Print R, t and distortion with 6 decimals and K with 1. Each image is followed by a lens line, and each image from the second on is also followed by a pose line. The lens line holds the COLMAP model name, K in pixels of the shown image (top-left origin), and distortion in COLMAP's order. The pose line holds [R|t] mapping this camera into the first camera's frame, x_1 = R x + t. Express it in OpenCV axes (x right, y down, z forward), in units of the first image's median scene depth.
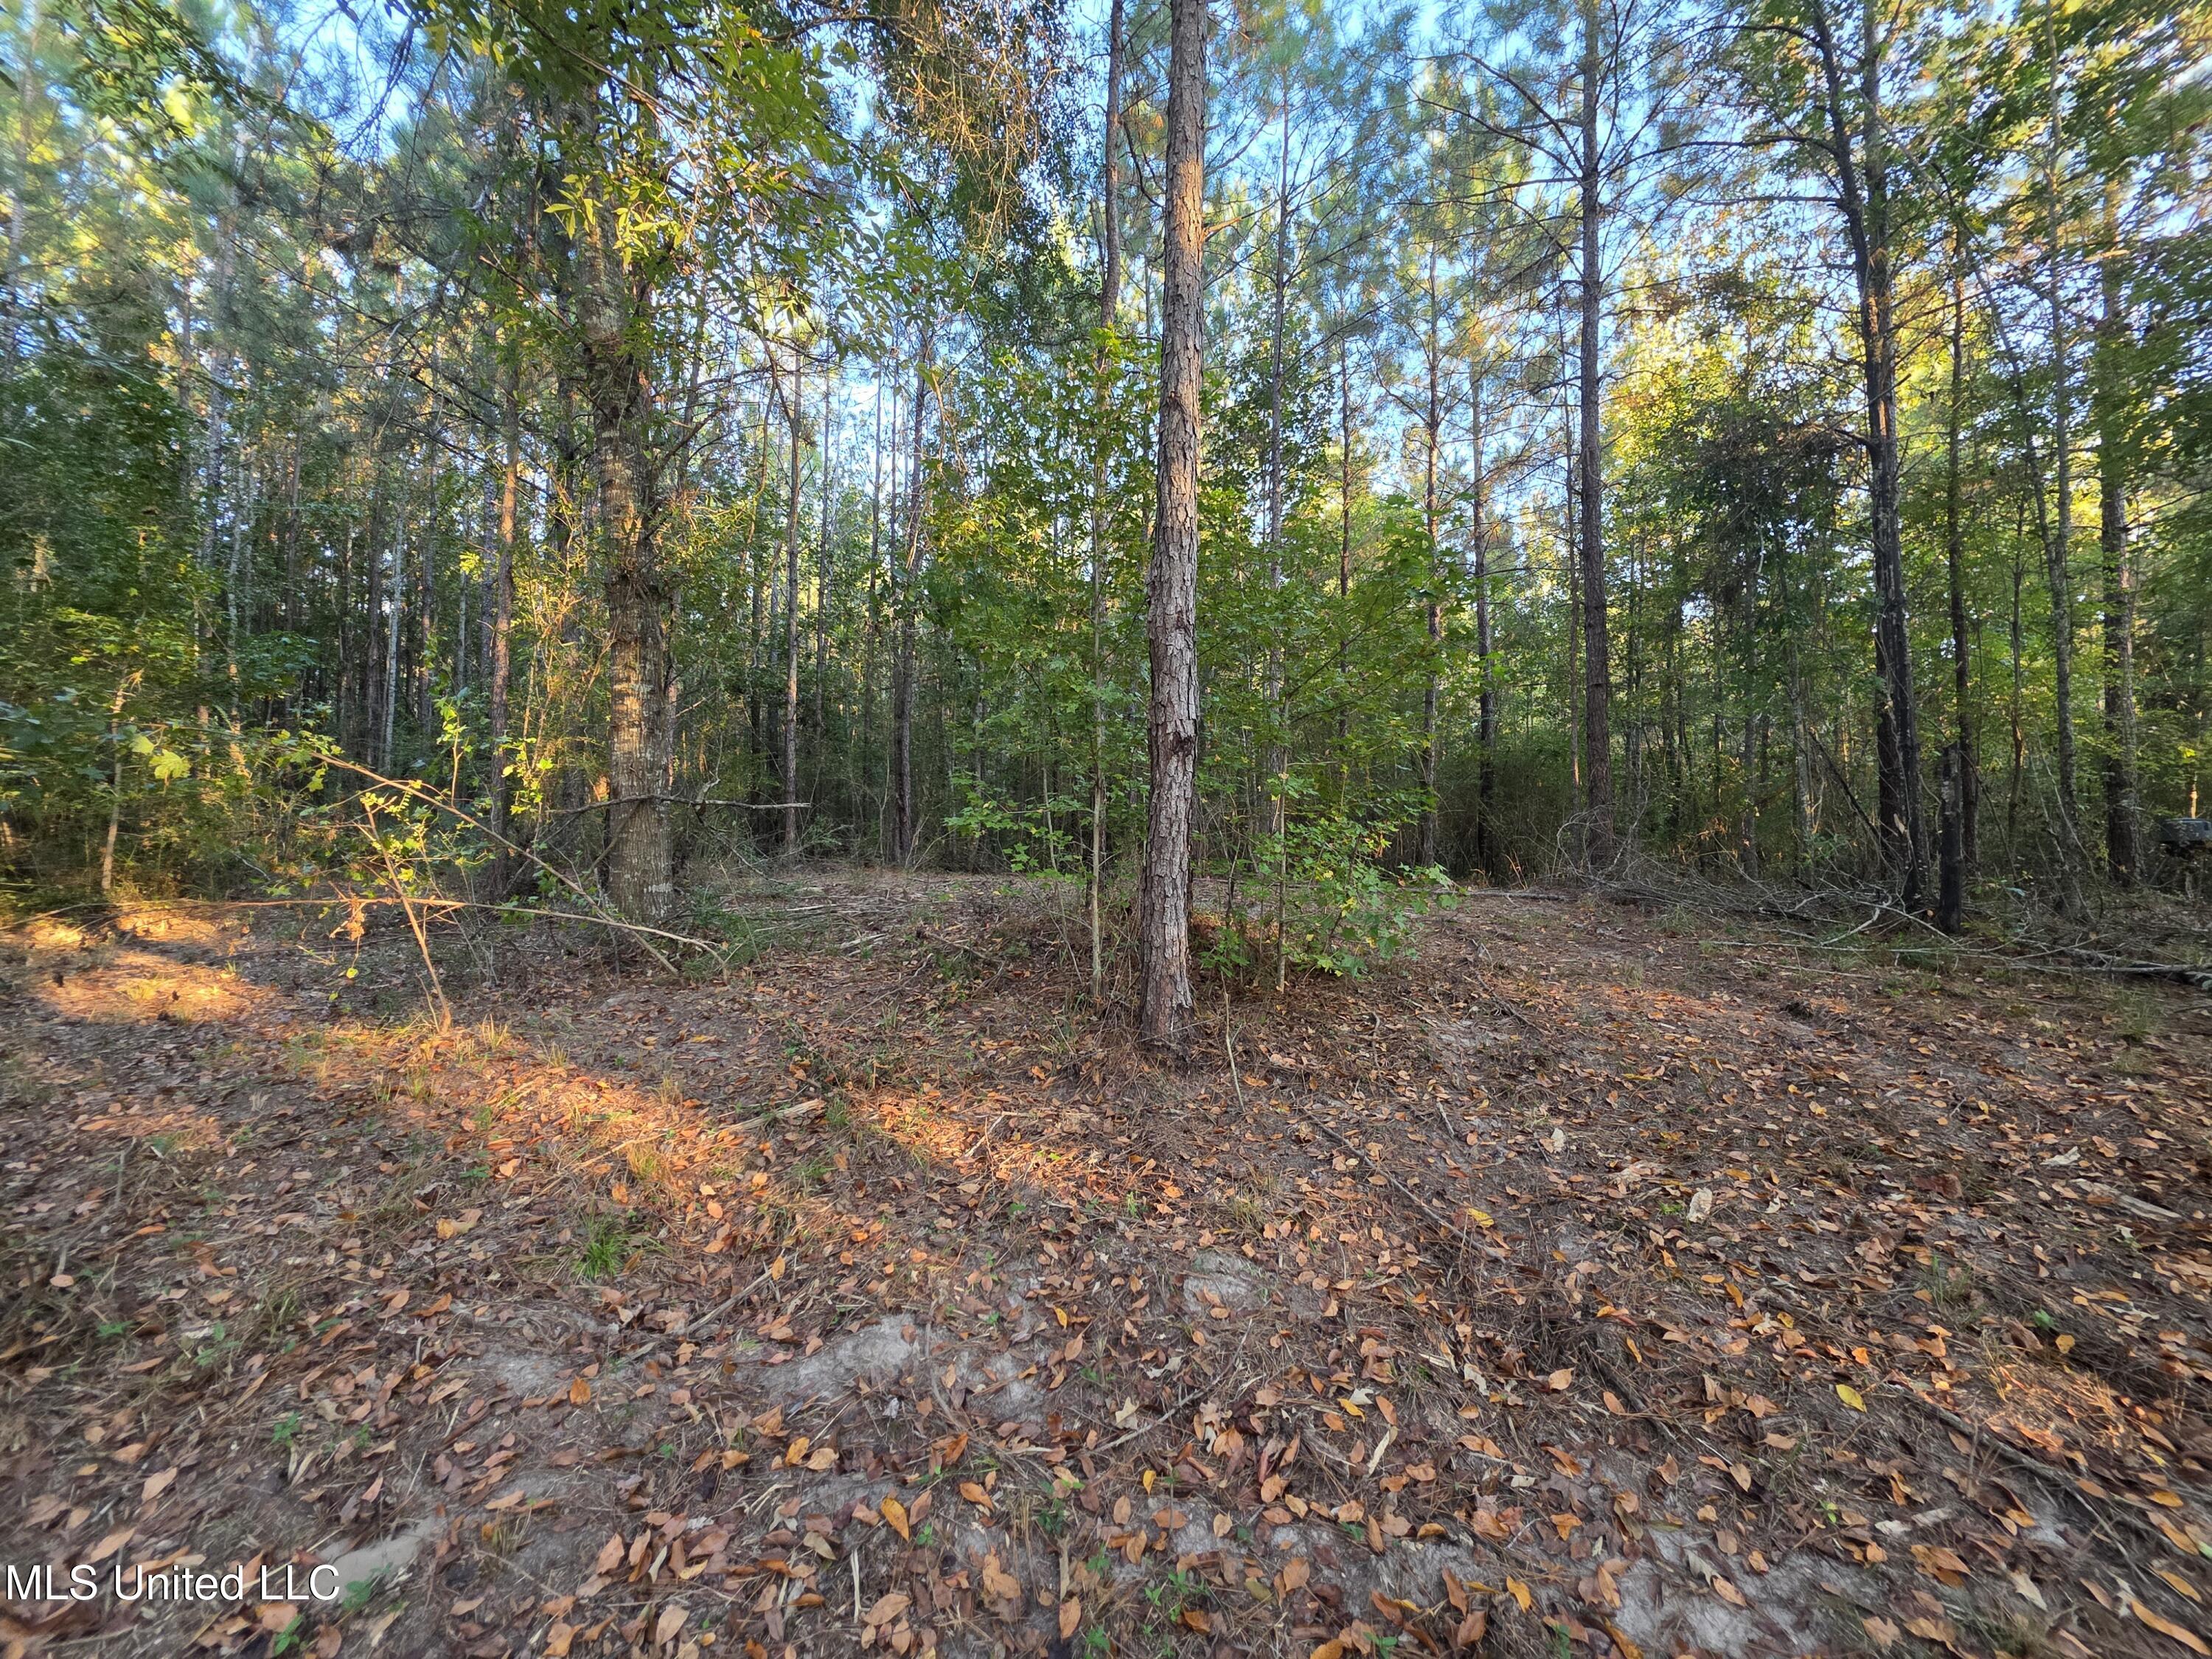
lens RADIAL K [[870.7, 0, 1095.6], [0, 870.7, 822.7], [0, 0, 1]] dist [-0.003104, 0.000497]
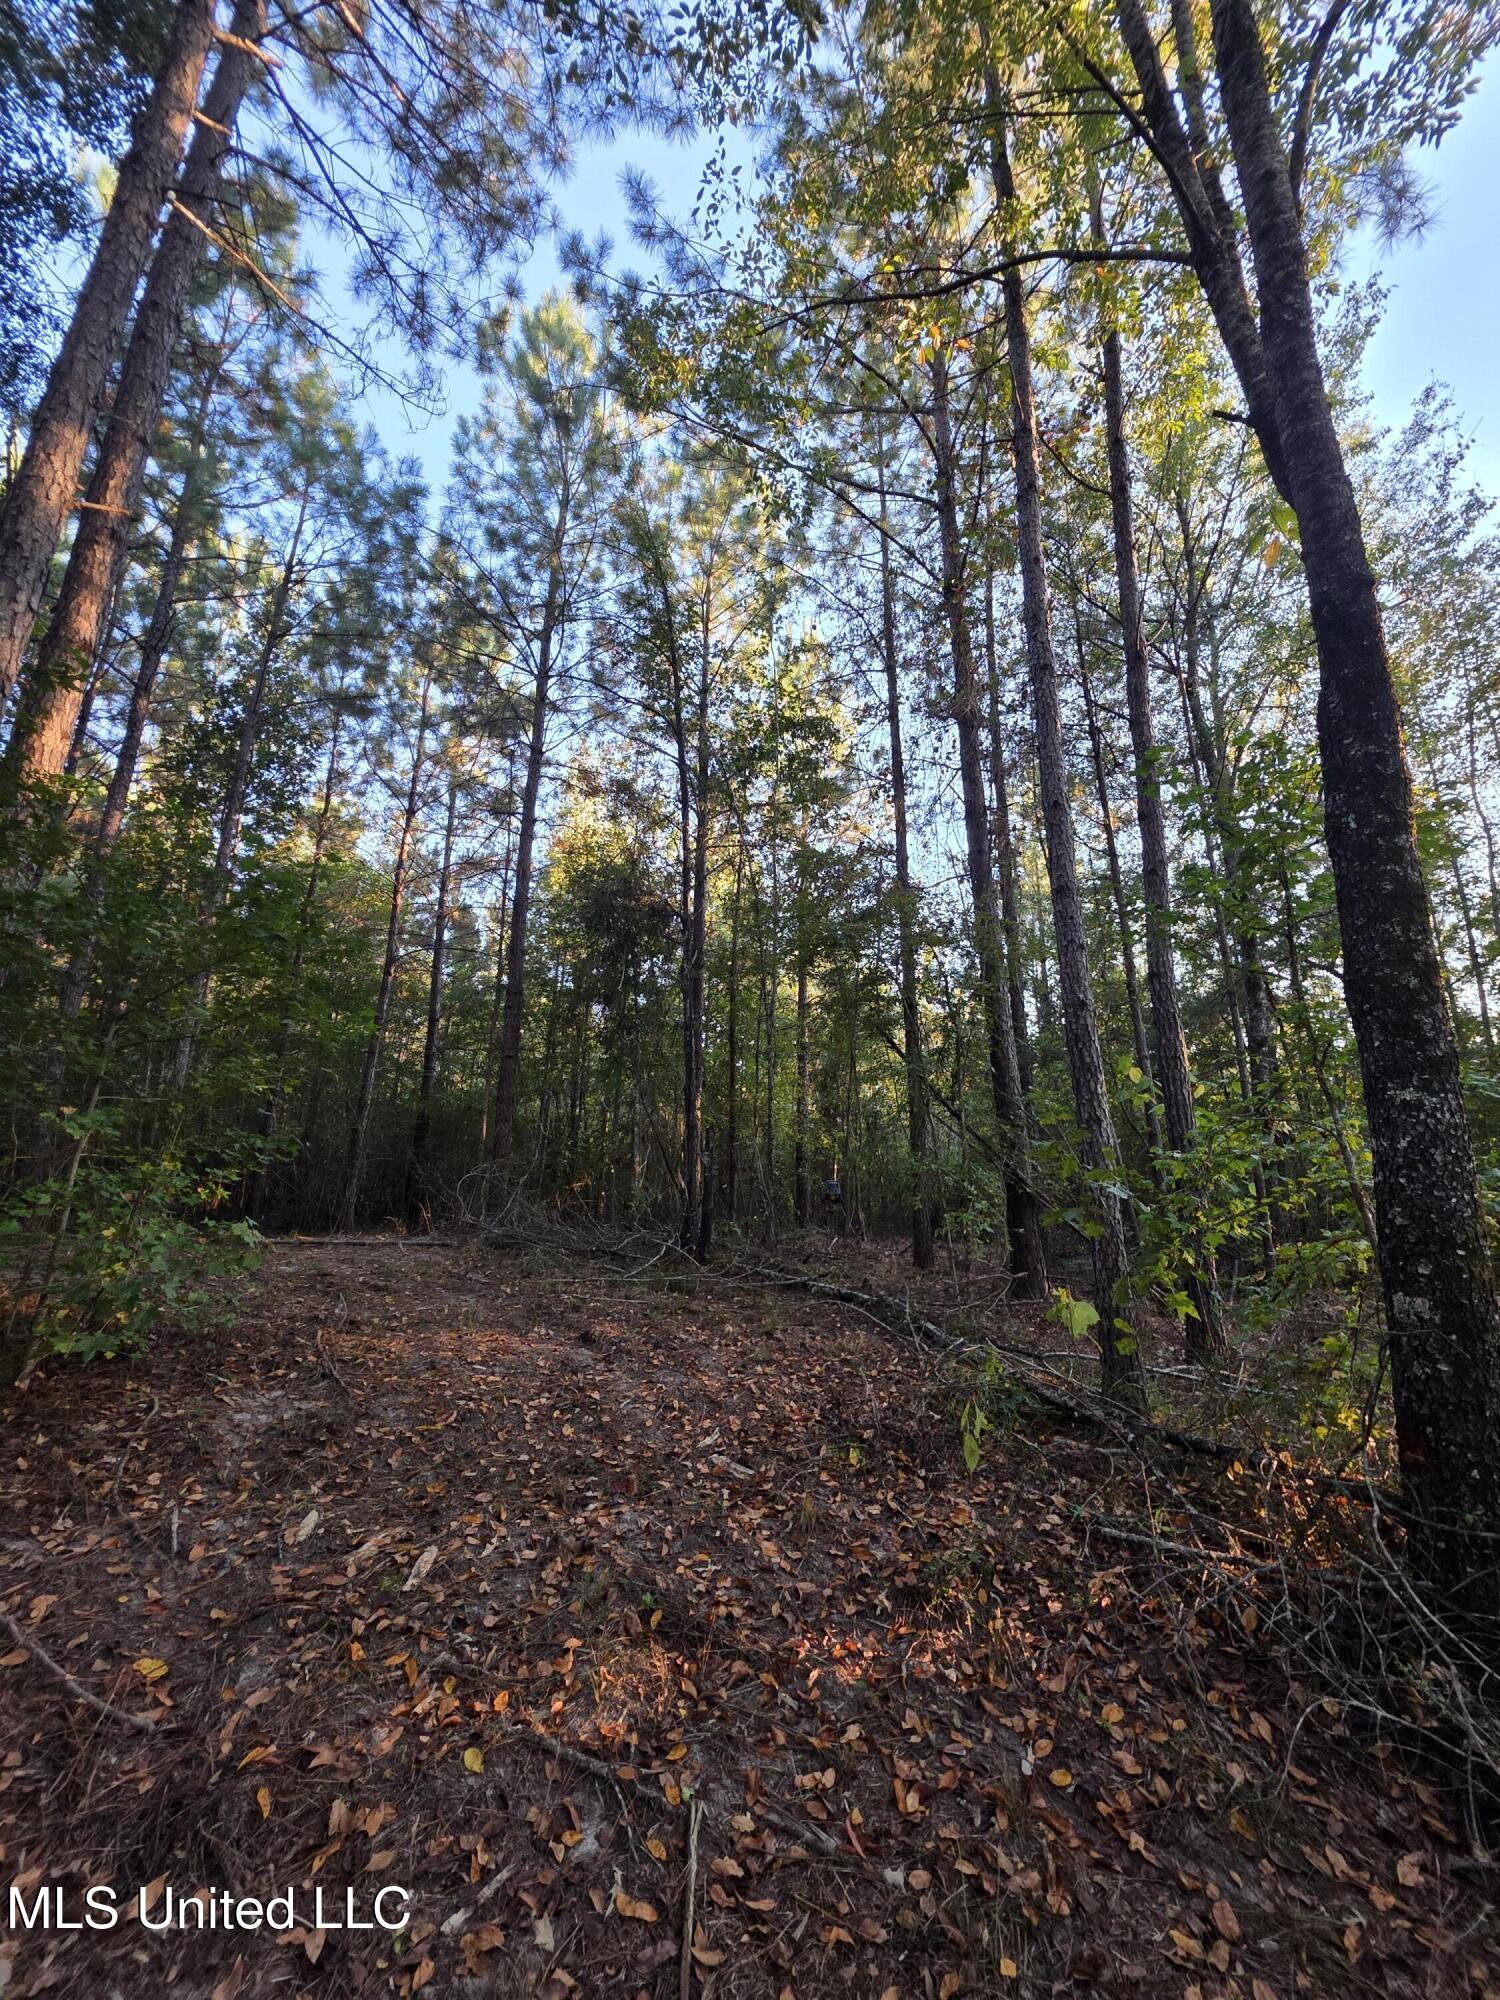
lens RADIAL K [[787.2, 0, 756.3], [0, 787.2, 1000.1], [0, 0, 1]] dist [-0.003104, 0.000497]
pose [[0.708193, 0.177788, 0.683268, 0.164603], [-0.030585, 0.974592, -0.221891, -0.010508], [-0.705356, 0.136244, 0.695636, -0.003315]]
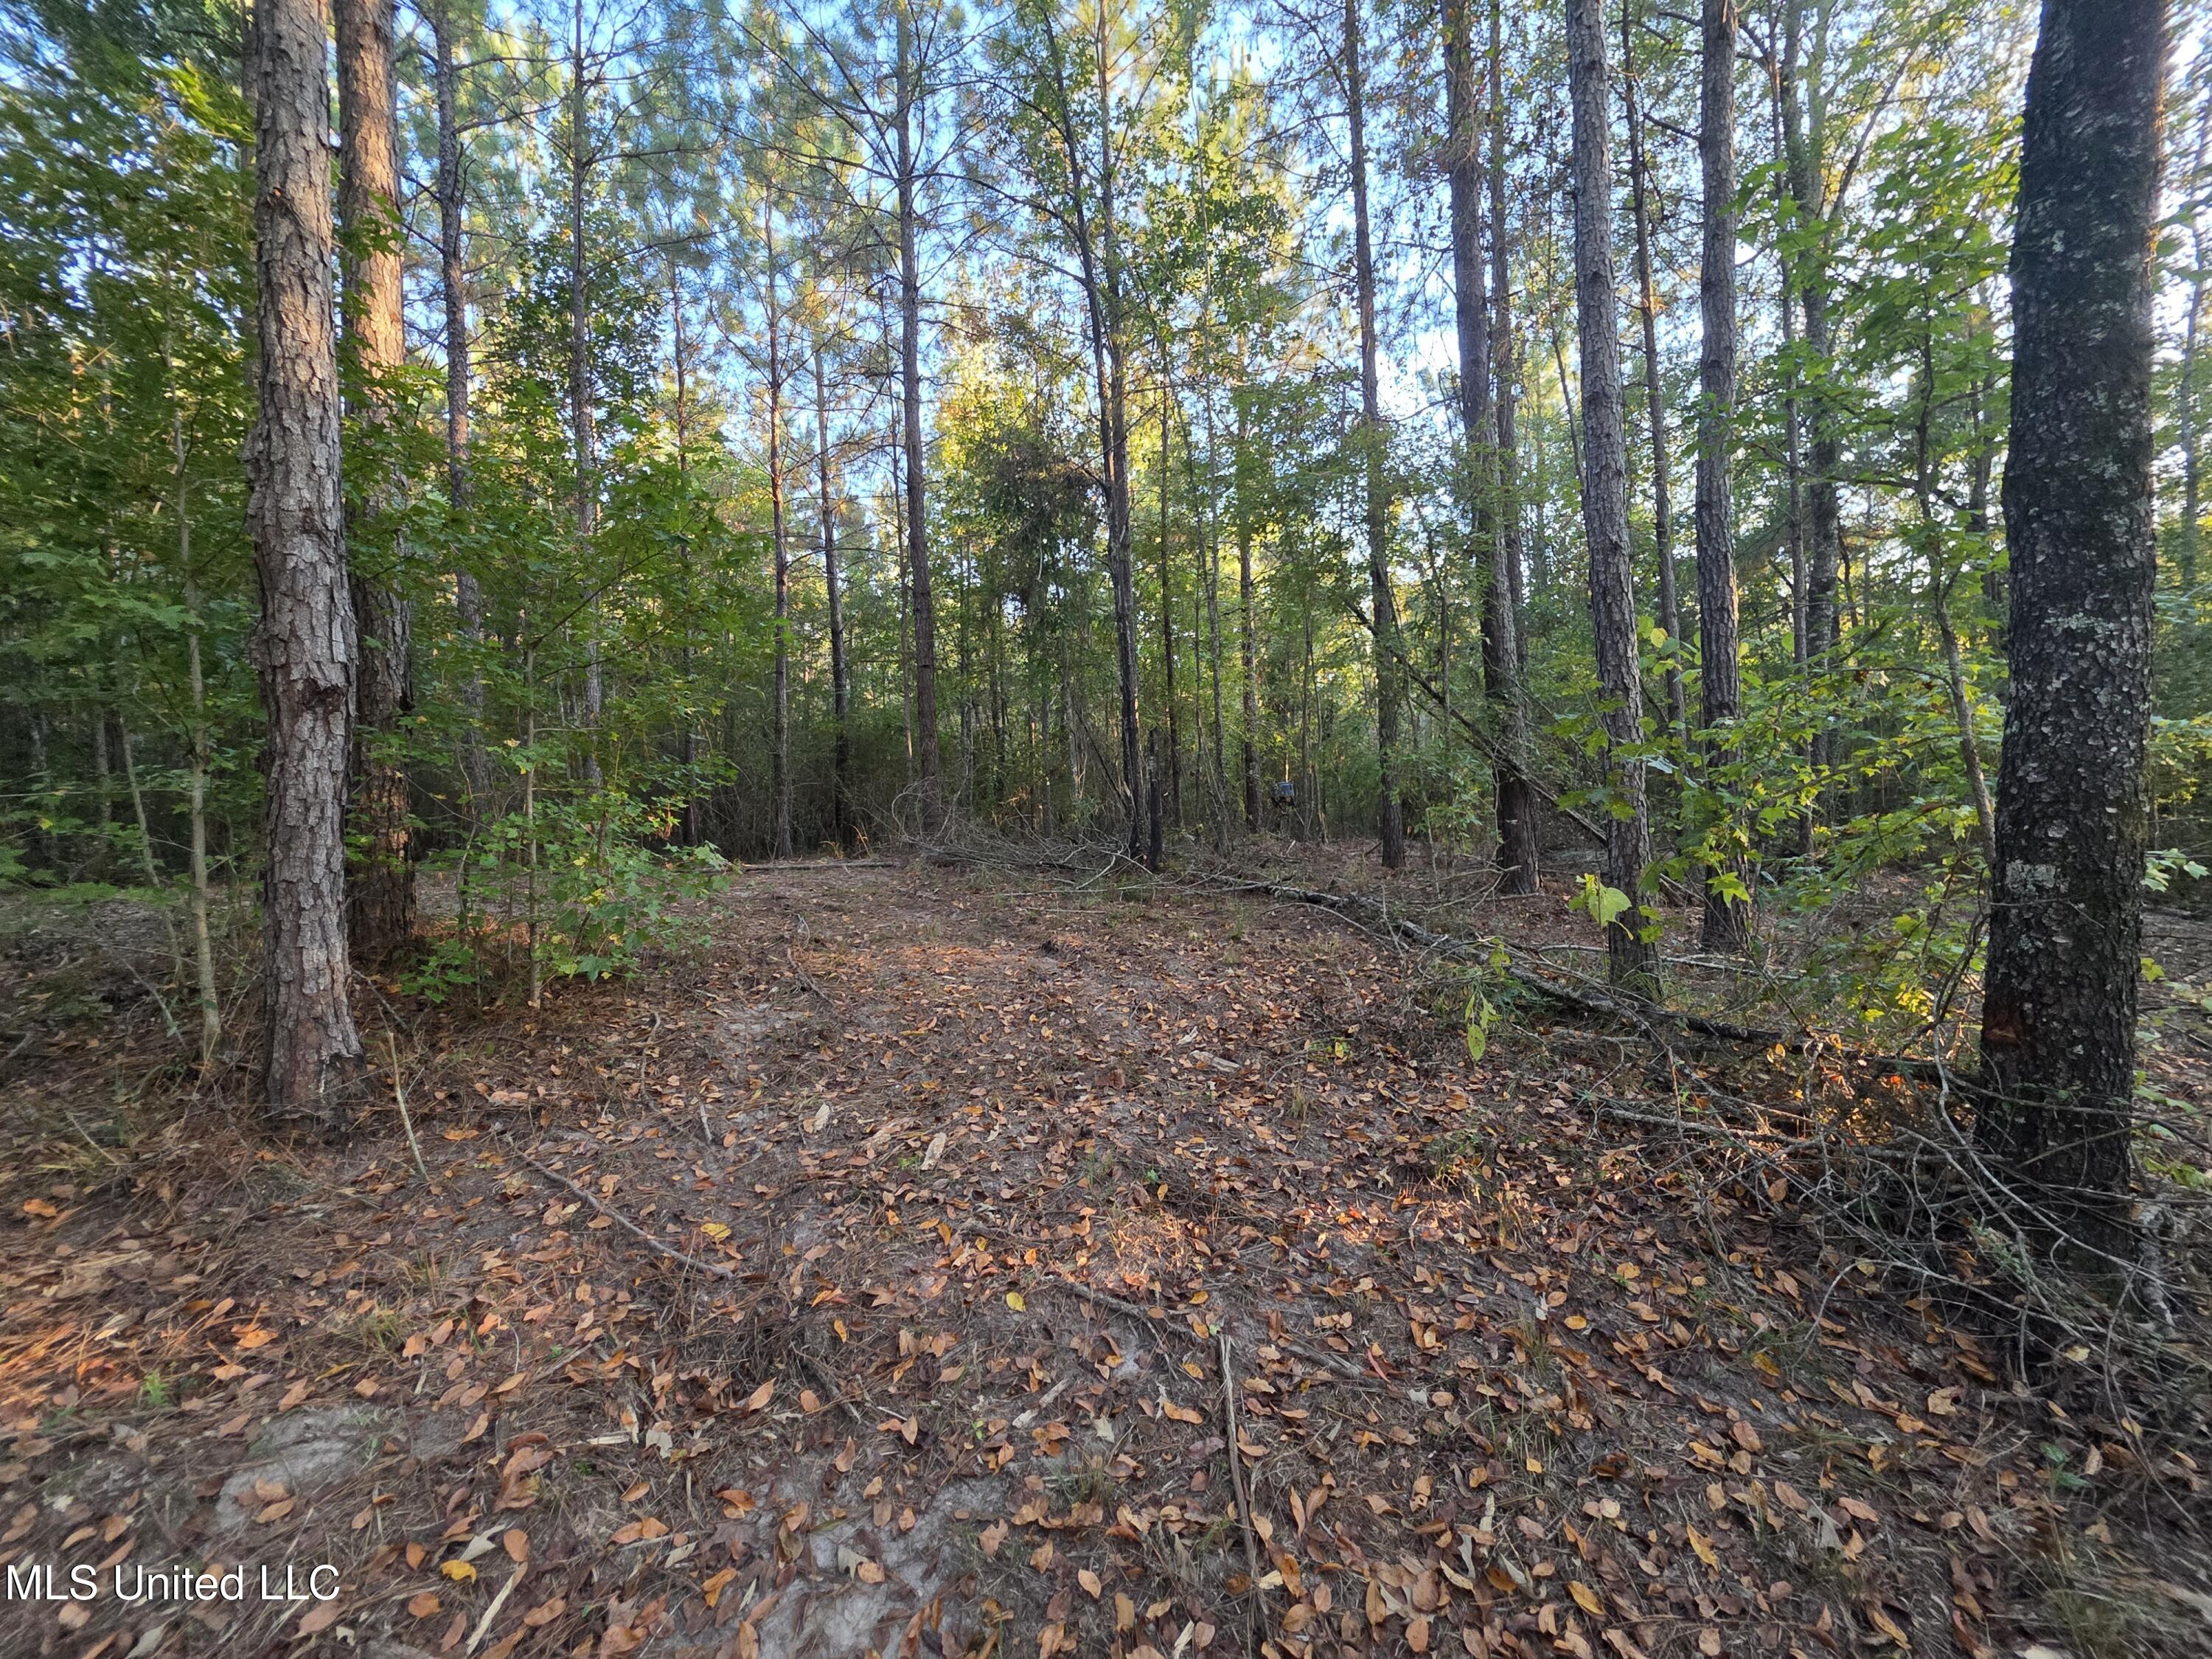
lens RADIAL K [[870.7, 0, 1098.4], [0, 870.7, 825.8], [0, 0, 1]] dist [-0.003104, 0.000497]
pose [[0.779977, -0.043048, 0.624326, 0.146984], [0.022025, 0.998902, 0.041360, 0.001315], [-0.625421, -0.018509, 0.780068, 0.035136]]
